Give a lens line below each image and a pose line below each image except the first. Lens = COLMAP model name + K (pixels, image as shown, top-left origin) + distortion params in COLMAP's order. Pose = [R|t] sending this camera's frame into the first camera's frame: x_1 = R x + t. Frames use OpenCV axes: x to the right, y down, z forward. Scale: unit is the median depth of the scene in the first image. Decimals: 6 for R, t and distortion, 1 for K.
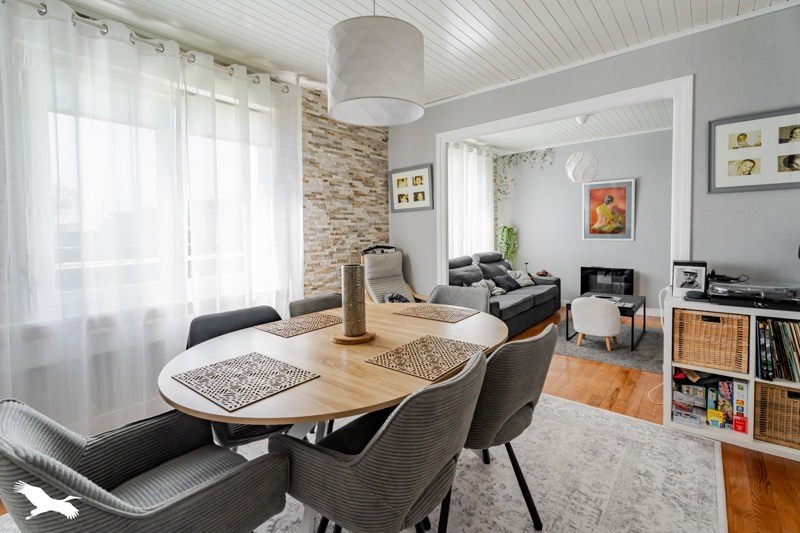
lens RADIAL K [[358.9, 0, 401.3], [0, 358.9, 245.2], [0, 0, 1]] dist [0.003934, 0.000286]
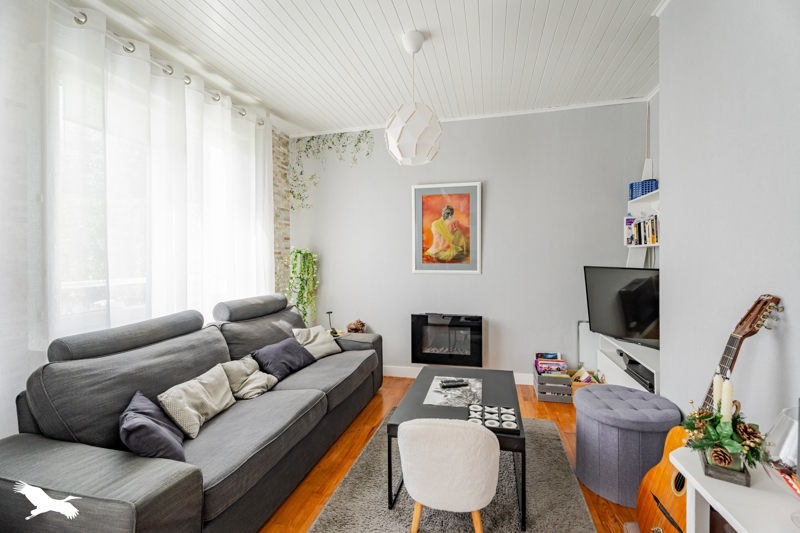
lens RADIAL K [[358.9, 0, 398.5], [0, 358.9, 264.6], [0, 0, 1]] dist [0.003934, 0.000286]
pose [[0.904228, 0.000340, 0.427049, 0.211785], [0.010684, 0.999669, -0.023416, -0.014370], [-0.426916, 0.025736, 0.903925, 0.441551]]
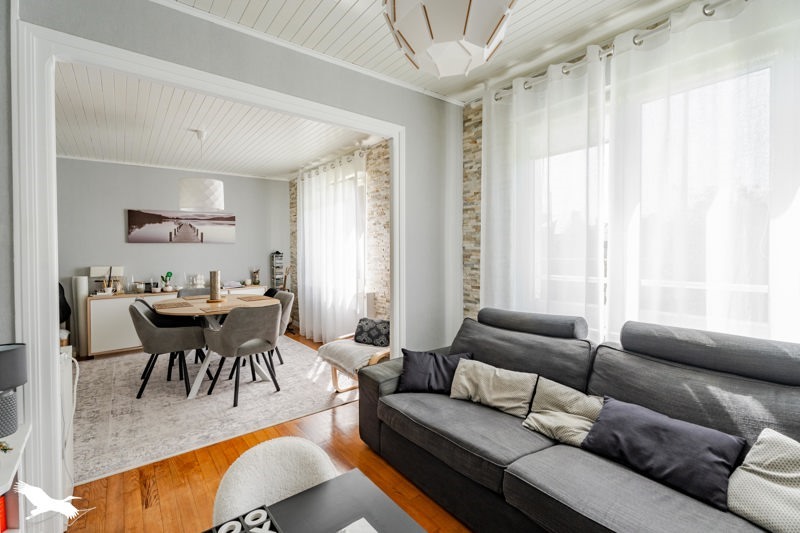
lens RADIAL K [[358.9, 0, 396.4], [0, 358.9, 248.0], [0, 0, 1]] dist [0.003934, 0.000286]
pose [[-0.214775, 0.014885, -0.976550, 0.602975], [-0.020366, 0.999598, 0.019715, -0.052443], [0.976451, 0.024123, -0.214386, 0.830988]]
